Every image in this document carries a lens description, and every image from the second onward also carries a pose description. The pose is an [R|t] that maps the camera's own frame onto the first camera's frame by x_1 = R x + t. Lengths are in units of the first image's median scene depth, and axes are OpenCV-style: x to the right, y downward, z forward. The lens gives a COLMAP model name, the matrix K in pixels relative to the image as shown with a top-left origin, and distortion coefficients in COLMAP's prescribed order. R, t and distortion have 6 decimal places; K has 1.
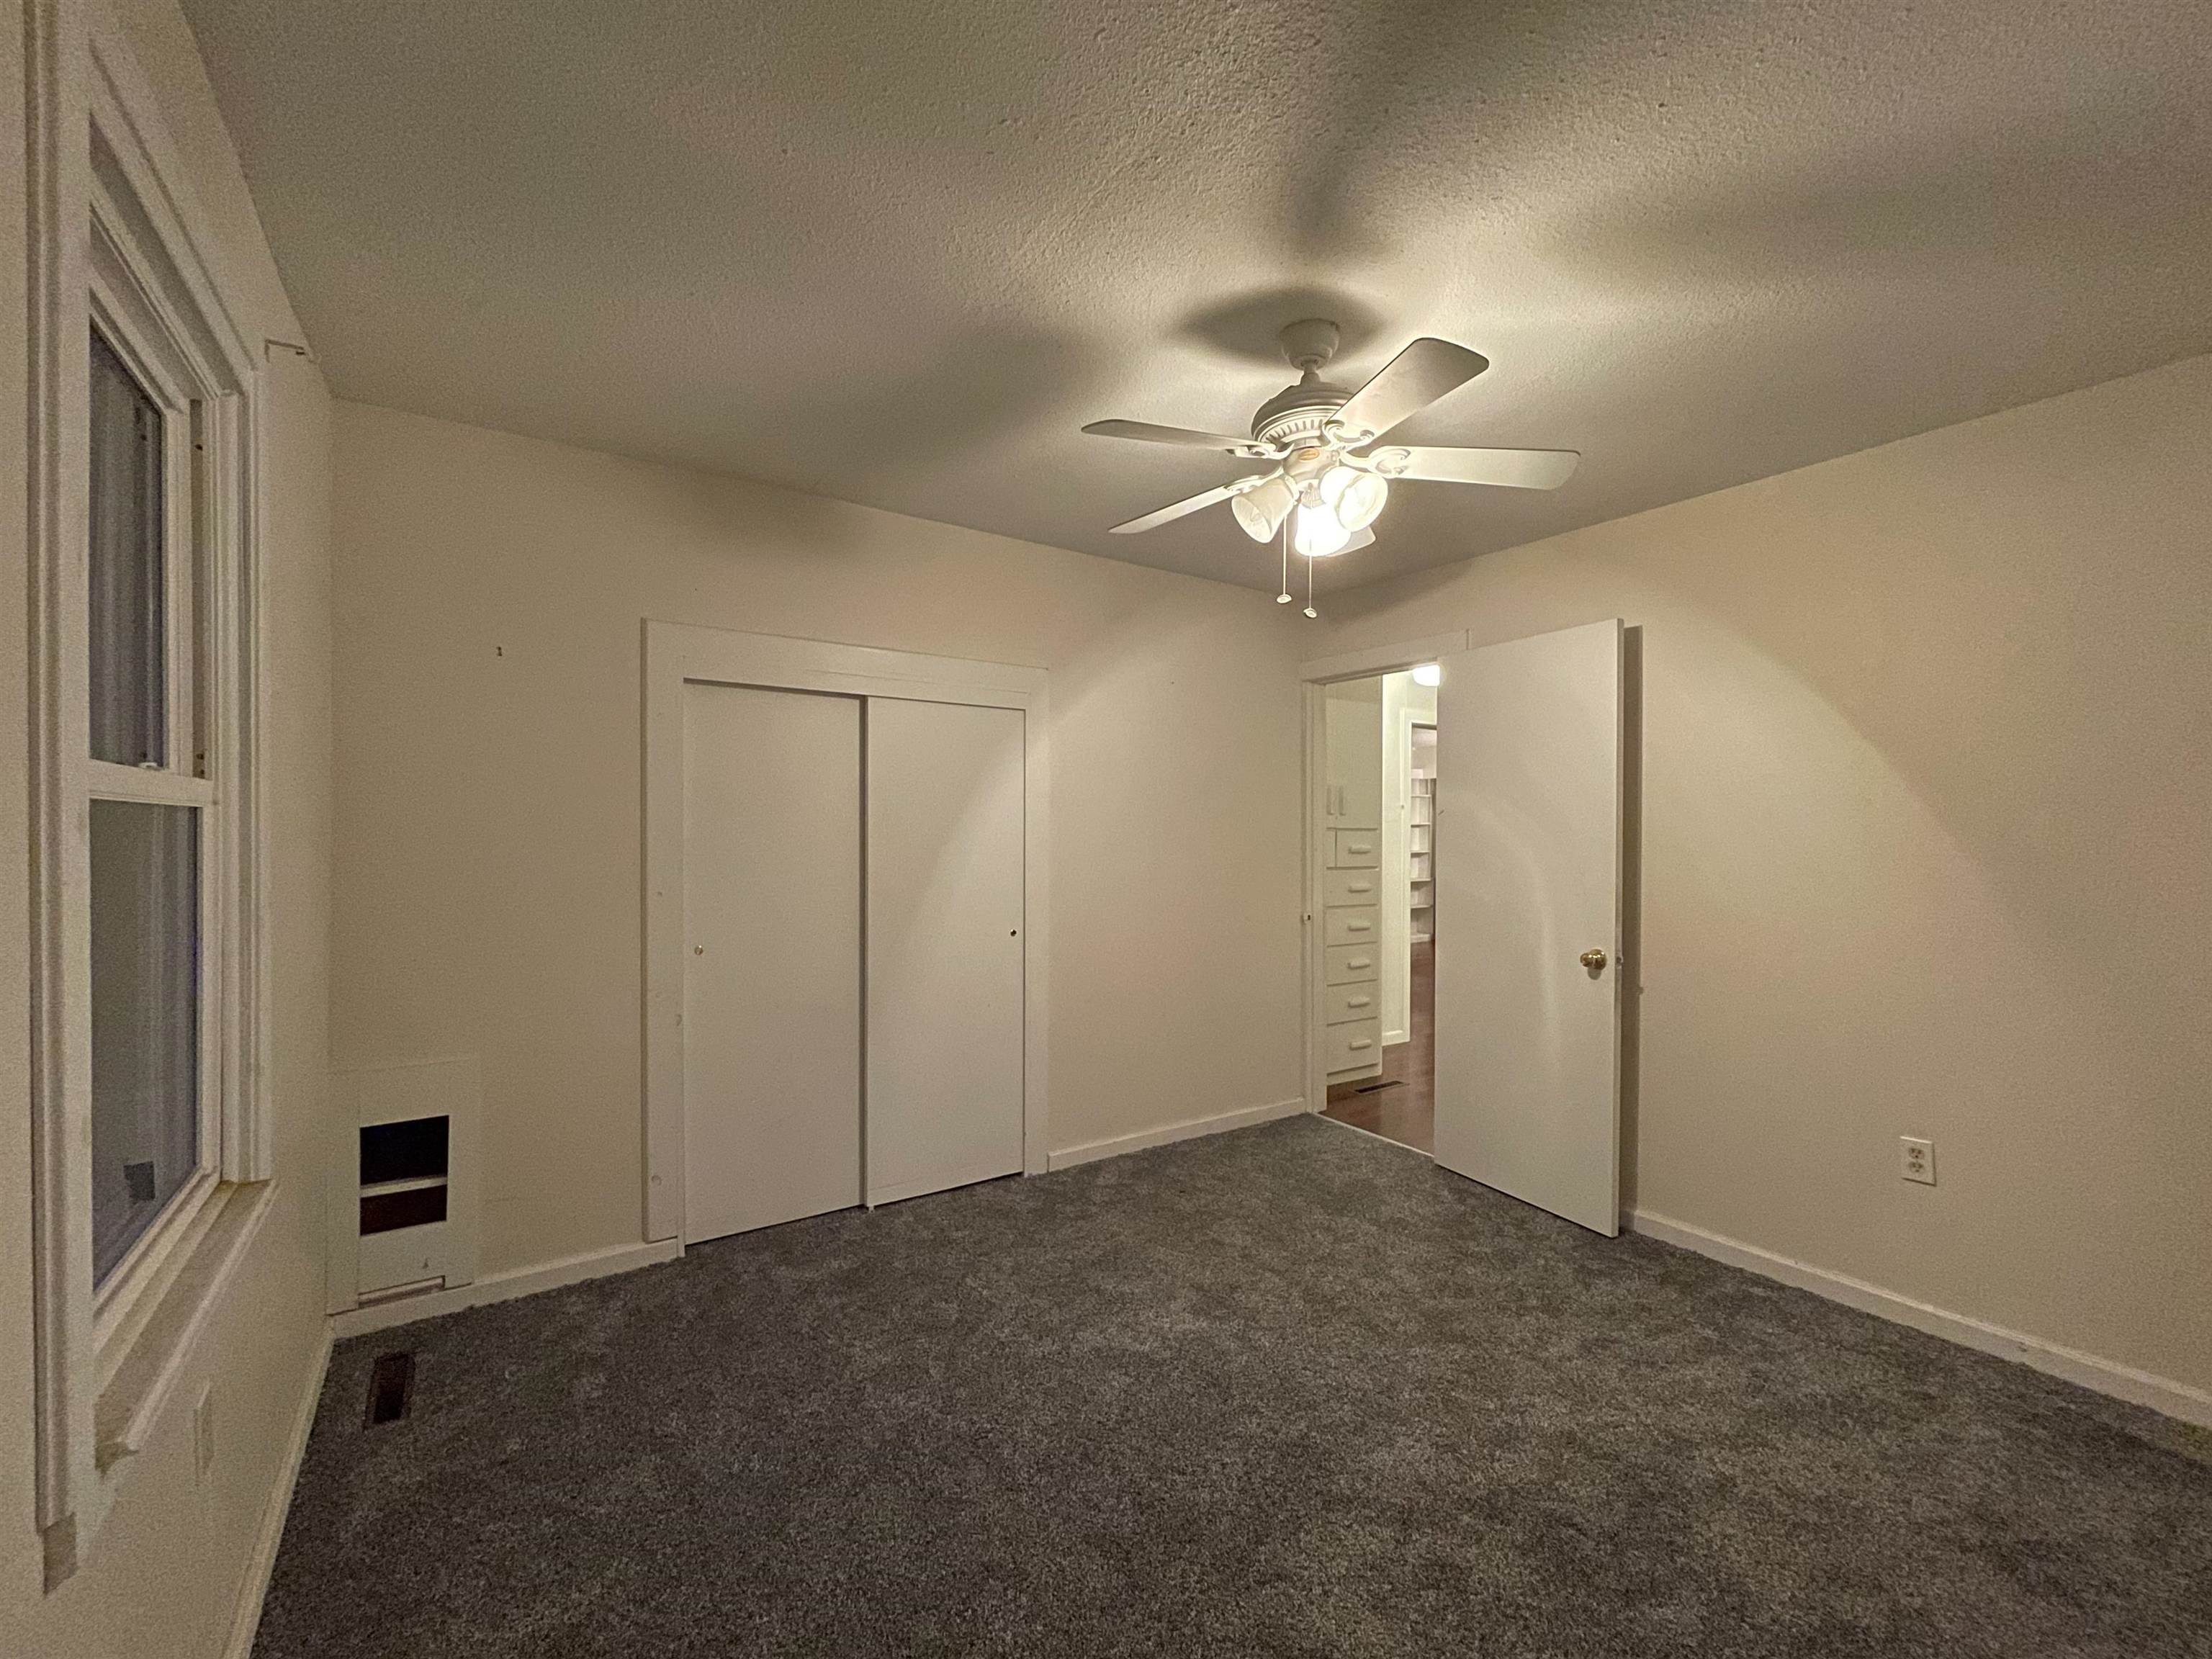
lens RADIAL K [[890.8, 0, 1111.8], [0, 890.8, 833.3], [0, 0, 1]] dist [-0.001065, 0.000183]
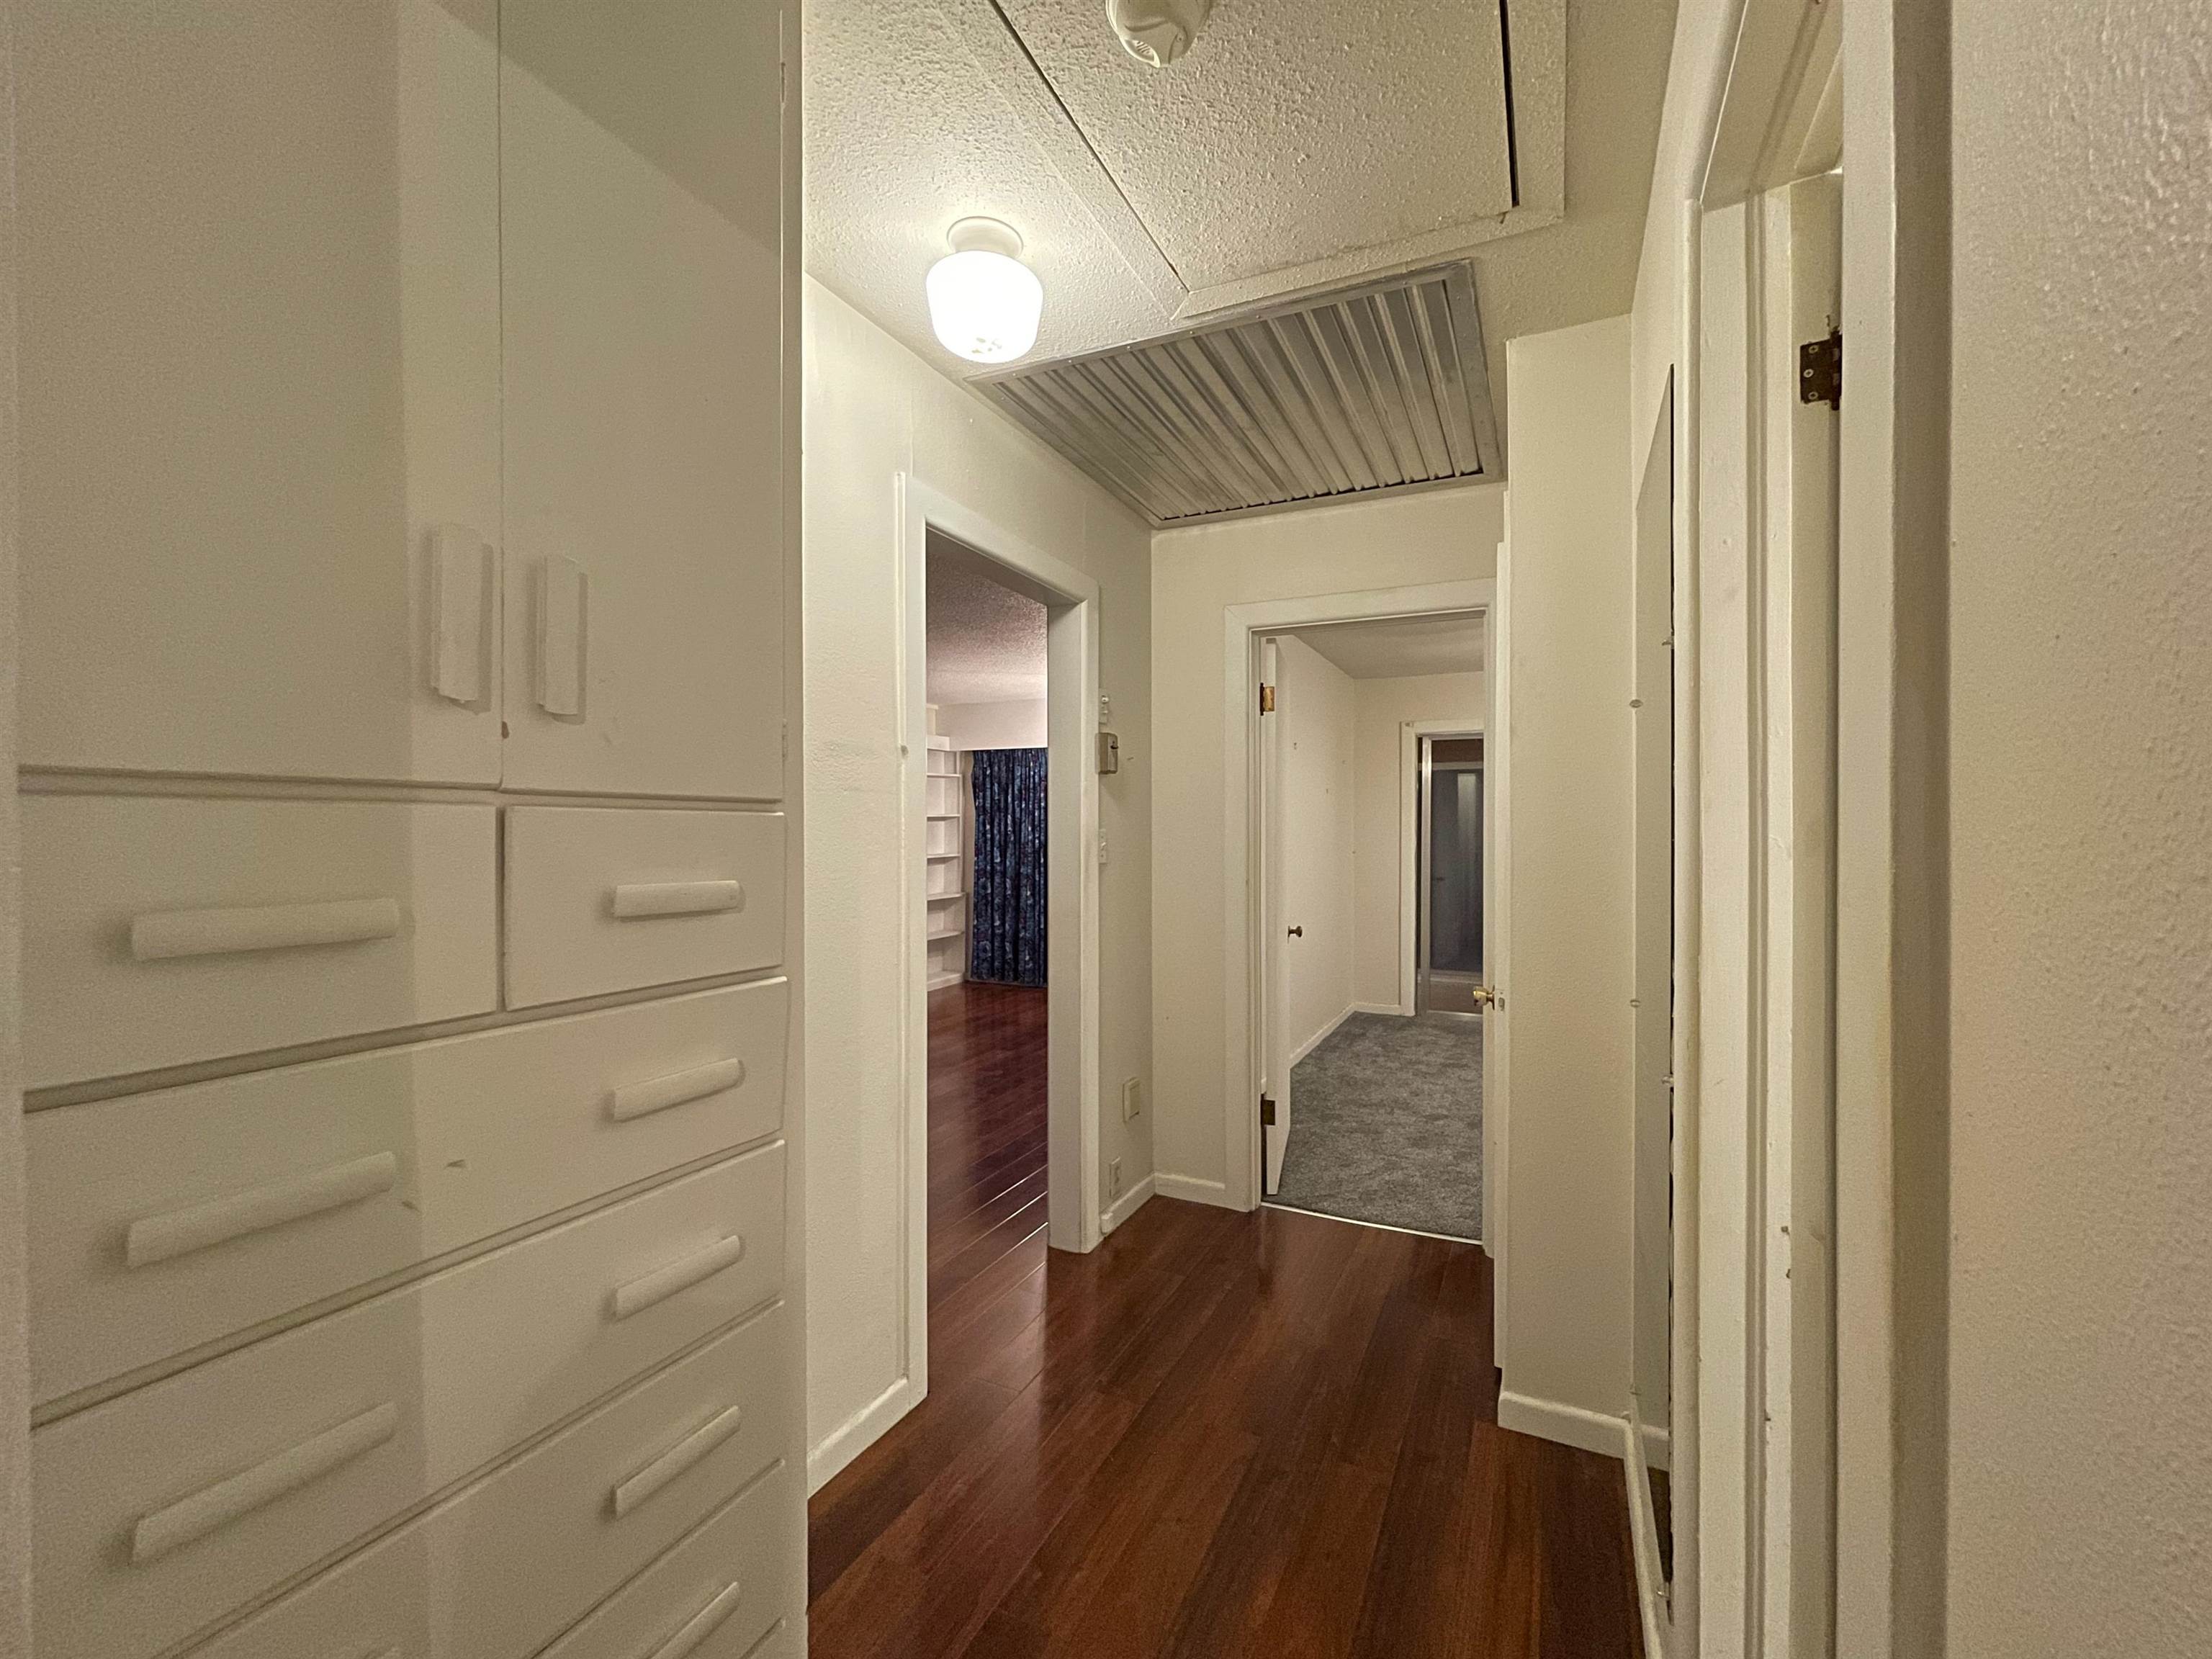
lens RADIAL K [[894.1, 0, 1108.5], [0, 894.1, 831.1], [0, 0, 1]] dist [0.000145, 0.000177]
pose [[0.868513, -0.006683, 0.495621, 0.163289], [0.001031, 0.999931, 0.011676, 0.000244], [-0.495665, -0.009629, 0.868460, 0.479412]]
